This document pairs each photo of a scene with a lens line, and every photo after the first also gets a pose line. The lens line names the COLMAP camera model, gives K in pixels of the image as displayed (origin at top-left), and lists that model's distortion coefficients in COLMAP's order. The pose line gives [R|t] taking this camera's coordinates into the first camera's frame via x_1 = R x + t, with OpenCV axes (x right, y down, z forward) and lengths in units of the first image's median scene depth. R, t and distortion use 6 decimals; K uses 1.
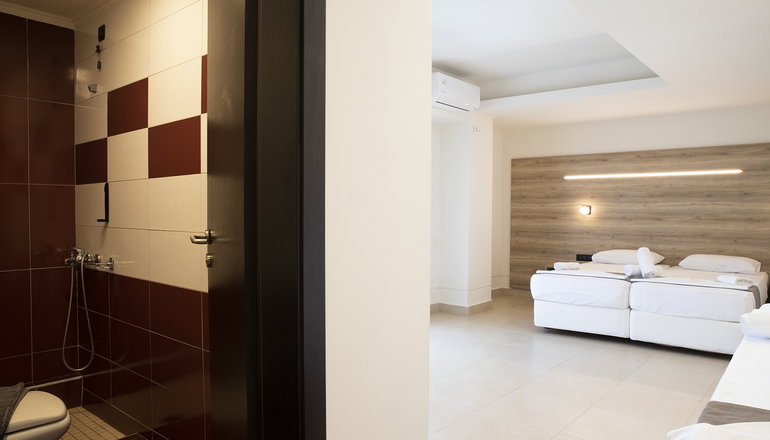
lens RADIAL K [[516.1, 0, 392.2], [0, 516.1, 221.3], [0, 0, 1]] dist [-0.068082, 0.039147]
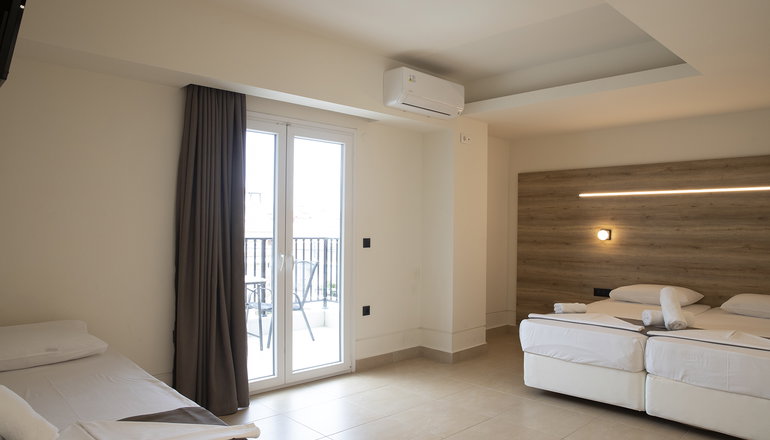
lens RADIAL K [[516.1, 0, 387.9], [0, 516.1, 223.3], [0, 0, 1]] dist [-0.068082, 0.039147]
pose [[0.995427, 0.002712, -0.095488, 0.120341], [-0.005358, 0.999608, -0.027462, -0.017467], [0.095376, 0.027848, 0.995052, 0.164343]]
